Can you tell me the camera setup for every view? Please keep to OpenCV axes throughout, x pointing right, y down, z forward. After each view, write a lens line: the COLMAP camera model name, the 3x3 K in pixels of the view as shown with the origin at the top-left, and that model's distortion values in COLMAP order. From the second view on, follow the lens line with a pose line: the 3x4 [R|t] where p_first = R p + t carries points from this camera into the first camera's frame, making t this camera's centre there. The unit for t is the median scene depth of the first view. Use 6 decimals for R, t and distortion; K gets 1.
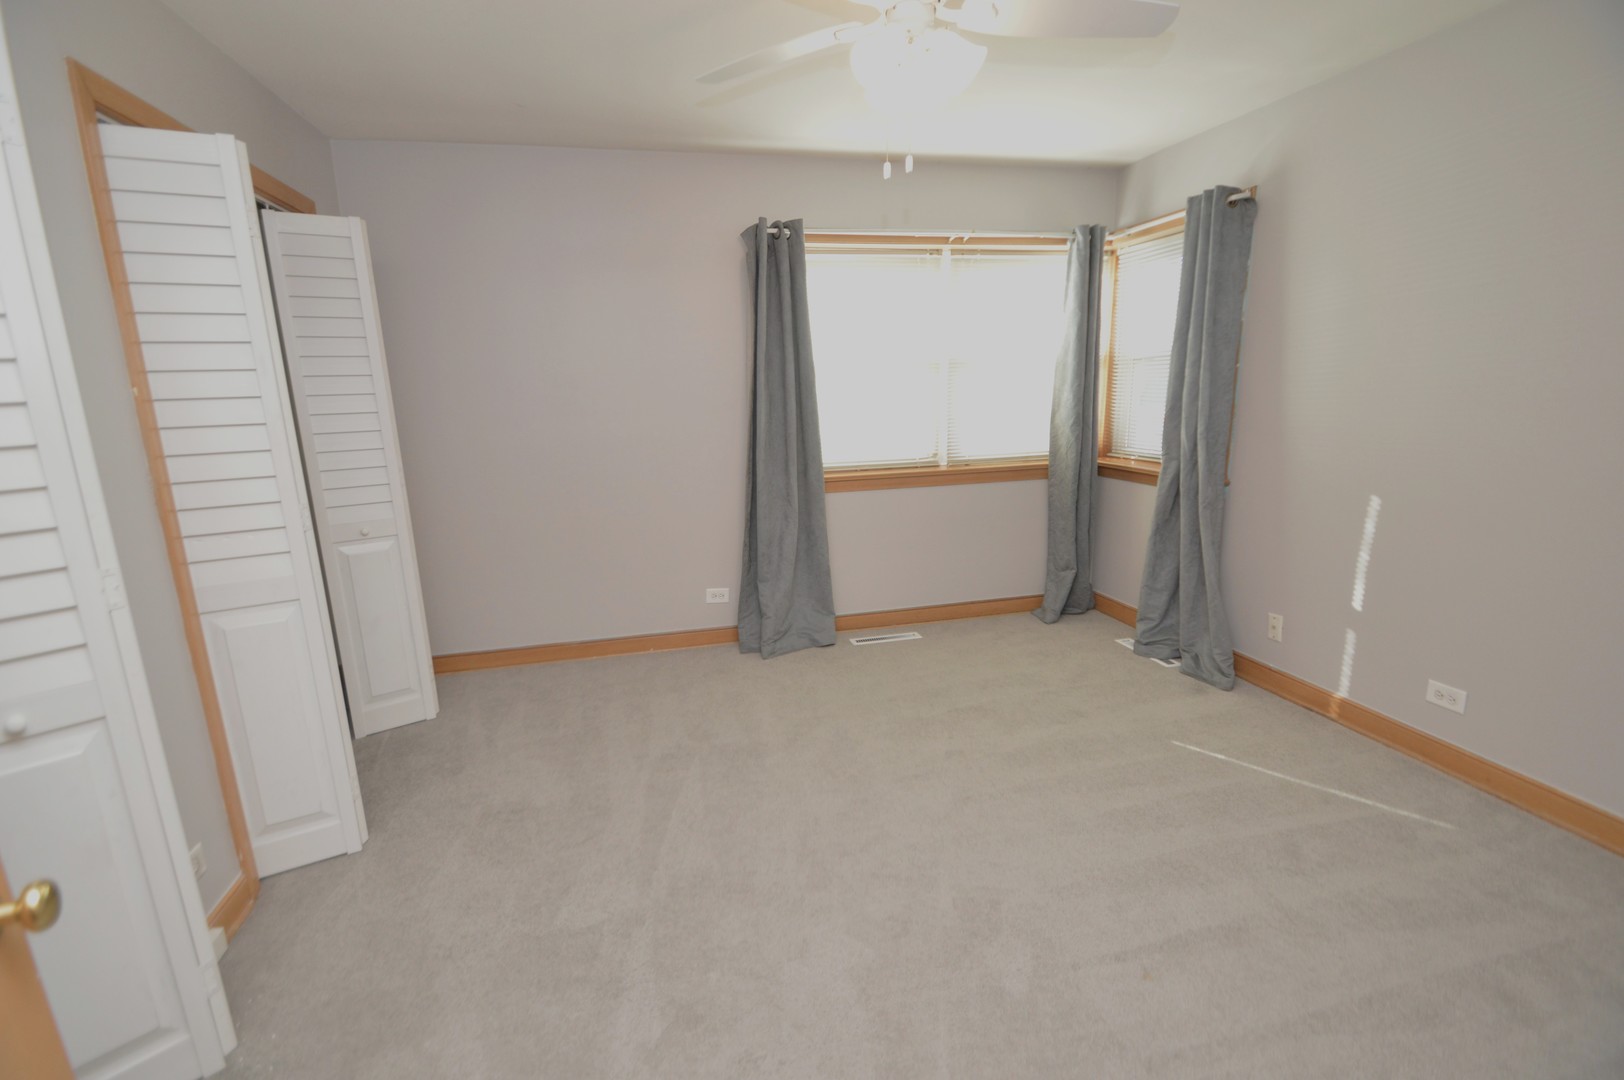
lens RADIAL K [[729.2, 0, 797.0], [0, 729.2, 541.8], [0, 0, 1]] dist [0.018902, -0.018927]
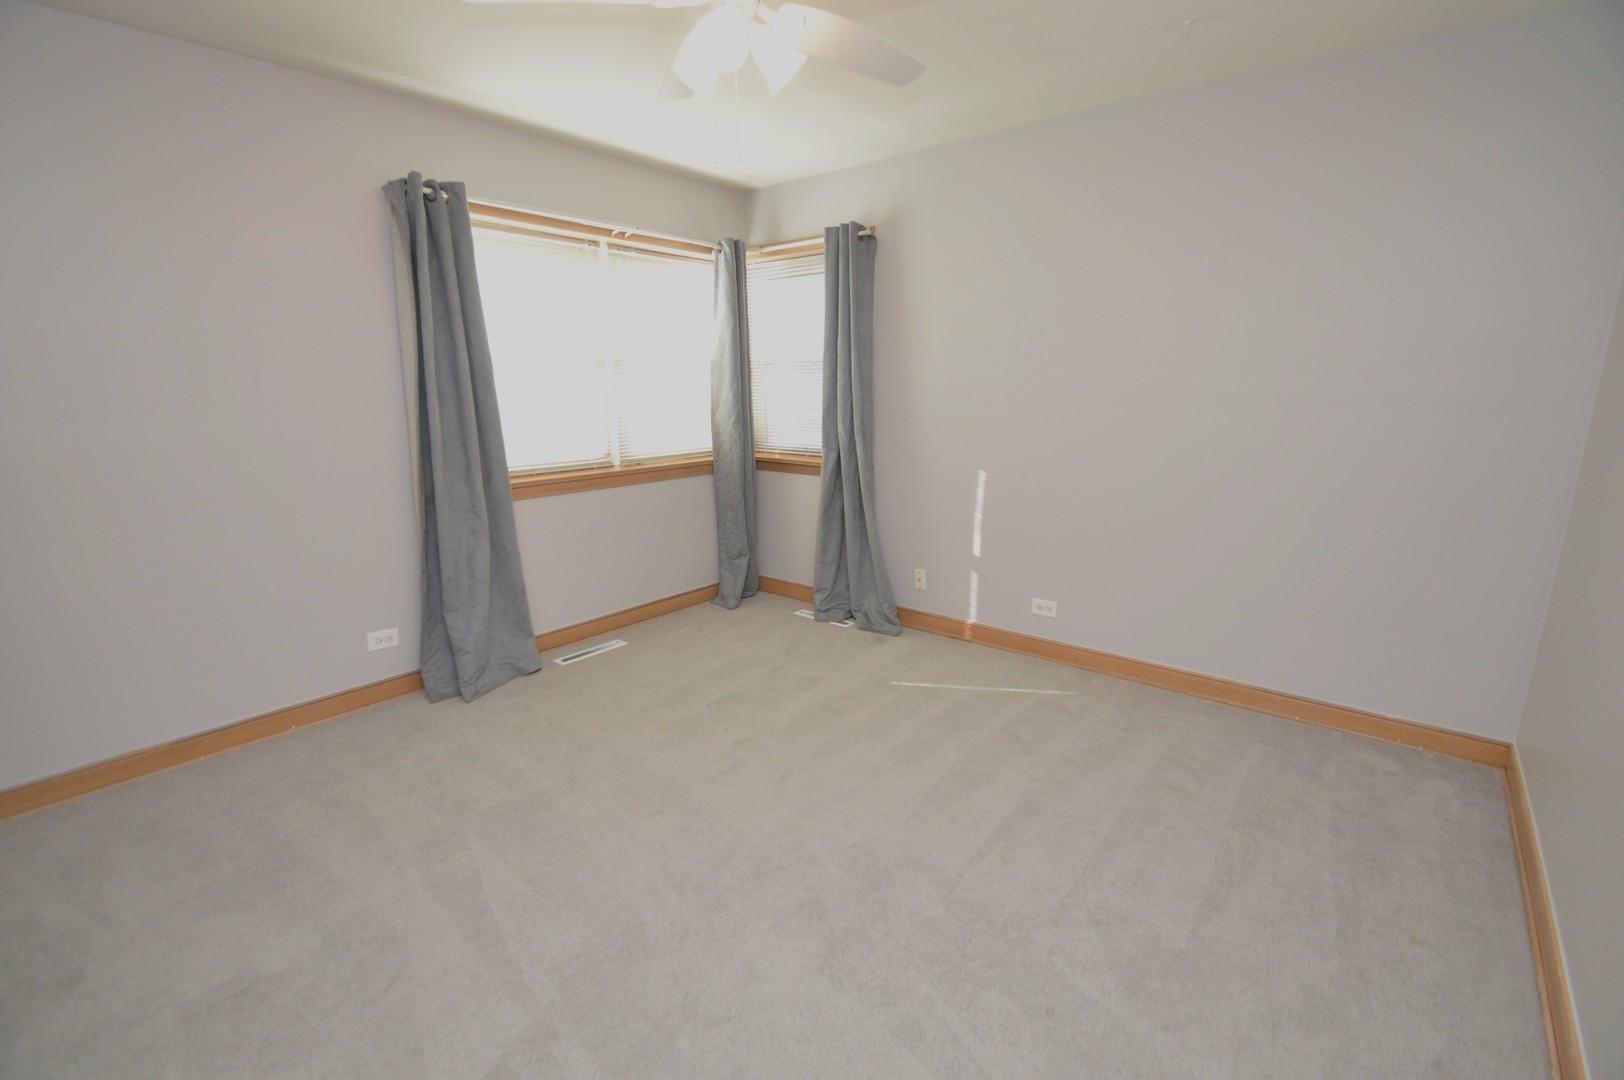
lens RADIAL K [[729.2, 0, 797.0], [0, 729.2, 541.8], [0, 0, 1]] dist [0.018902, -0.018927]
pose [[0.798722, -0.103910, 0.592660, -0.218807], [0.108994, 0.993667, 0.027328, -0.004707], [-0.591747, 0.042769, 0.804989, 0.090786]]
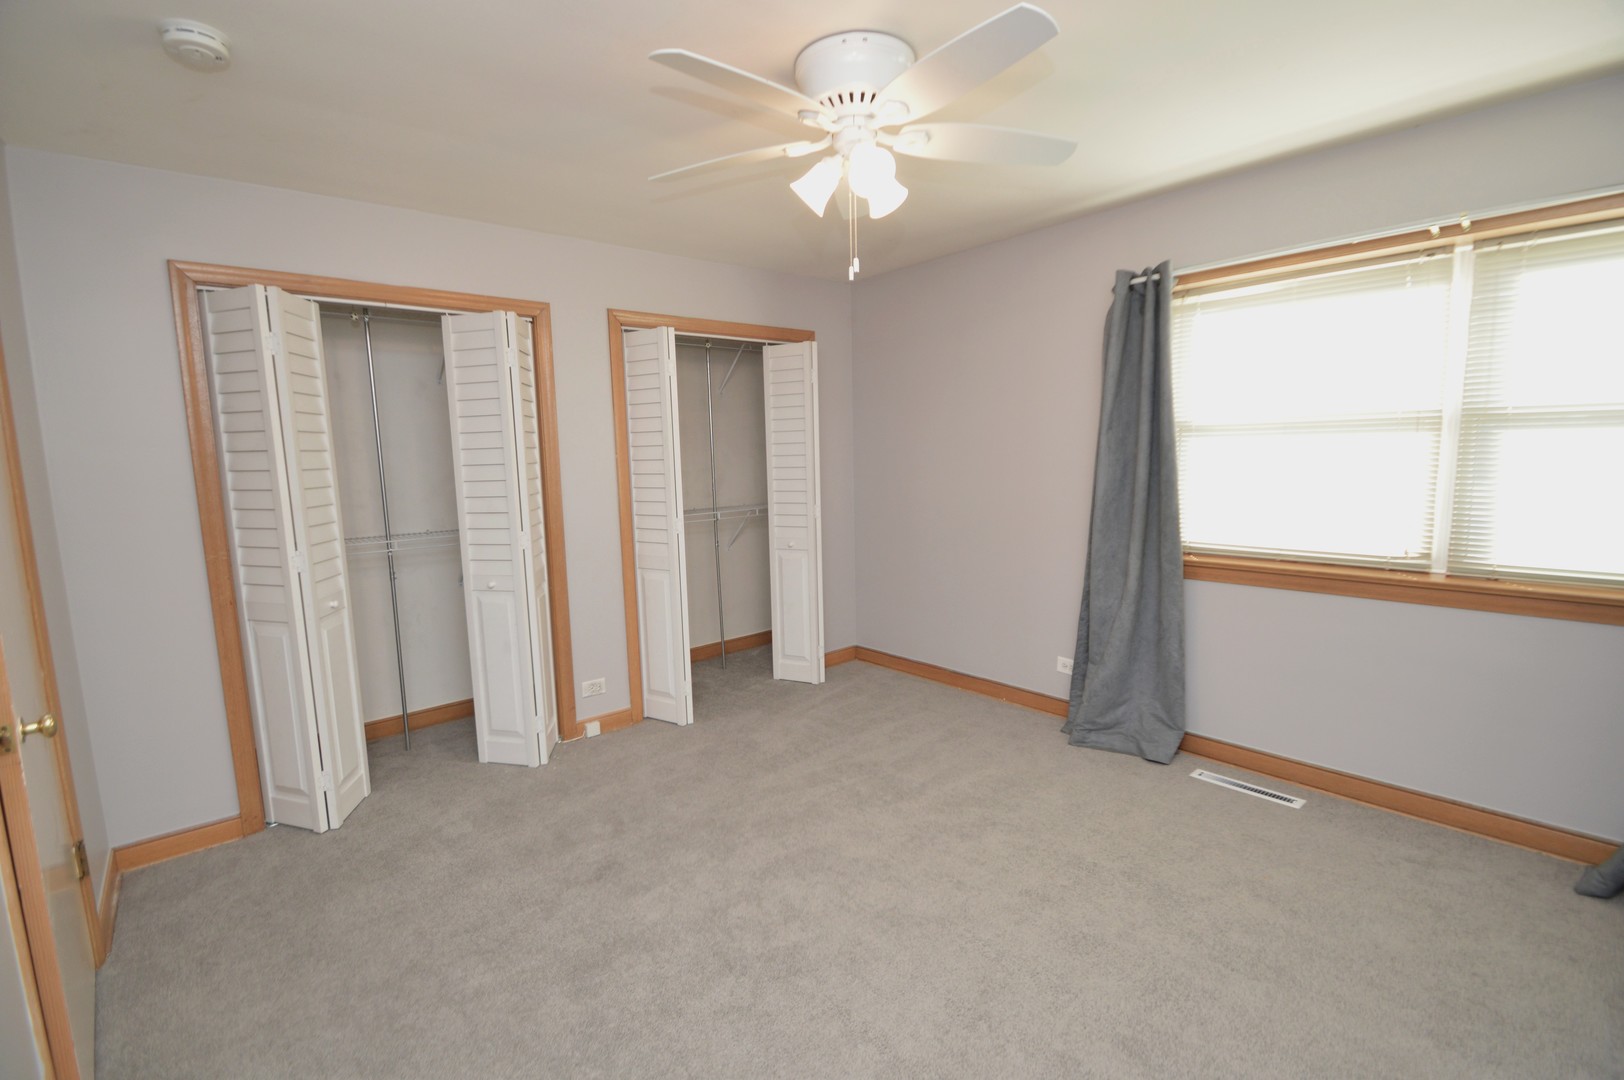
lens RADIAL K [[729.2, 0, 797.0], [0, 729.2, 541.8], [0, 0, 1]] dist [0.018902, -0.018927]
pose [[0.453075, 0.124874, -0.882683, 0.570029], [-0.175434, 0.983268, 0.049054, -0.073325], [0.874040, 0.132627, 0.467402, 0.235427]]
